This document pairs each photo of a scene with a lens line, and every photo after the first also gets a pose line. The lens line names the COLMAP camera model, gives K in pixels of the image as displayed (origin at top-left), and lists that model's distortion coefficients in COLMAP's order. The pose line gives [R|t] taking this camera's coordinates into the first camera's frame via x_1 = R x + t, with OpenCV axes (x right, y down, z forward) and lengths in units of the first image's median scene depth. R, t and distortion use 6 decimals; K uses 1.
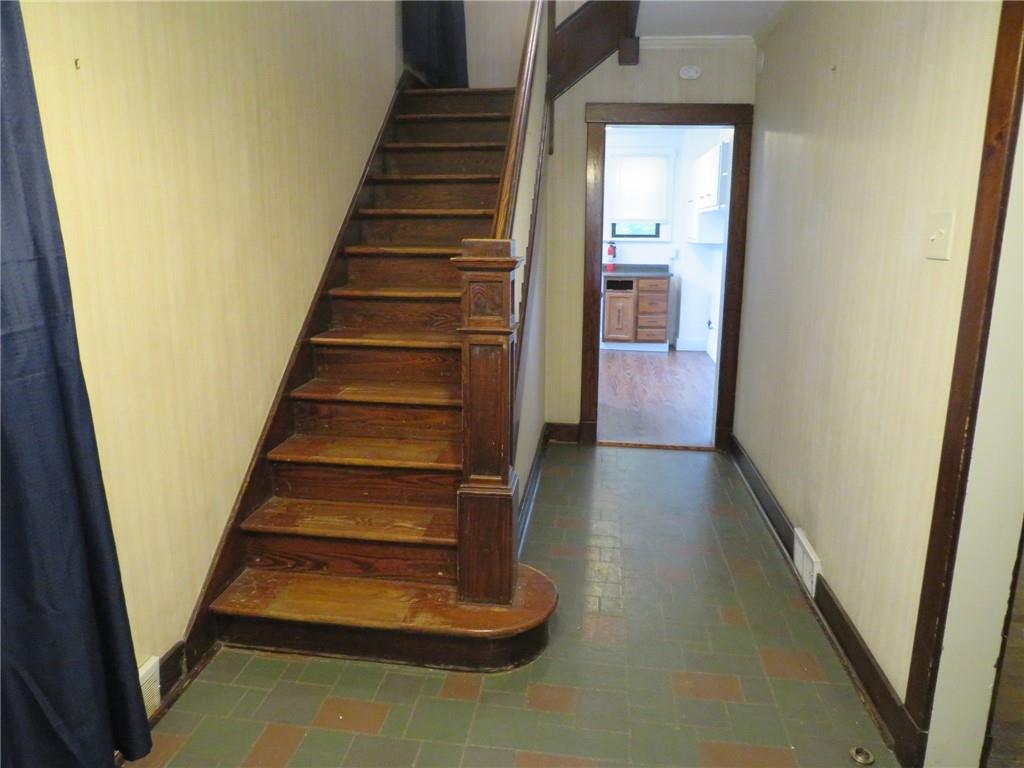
lens RADIAL K [[724.3, 0, 513.8], [0, 724.3, 383.9], [0, 0, 1]] dist [-0.020464, -0.007611]
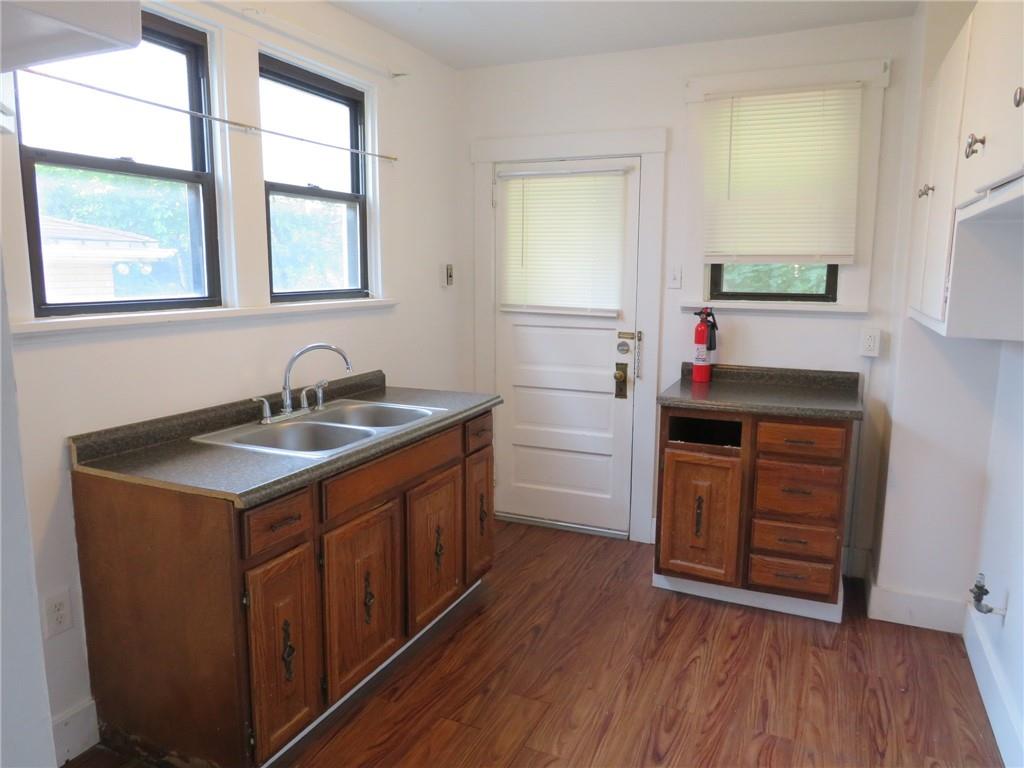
lens RADIAL K [[724.3, 0, 509.3], [0, 724.3, 387.5], [0, 0, 1]] dist [-0.020464, -0.007611]
pose [[0.955922, 0.048905, -0.289520, 0.155356], [-0.064011, 0.997025, -0.042934, -0.135270], [0.286559, 0.059574, 0.956209, 0.613349]]
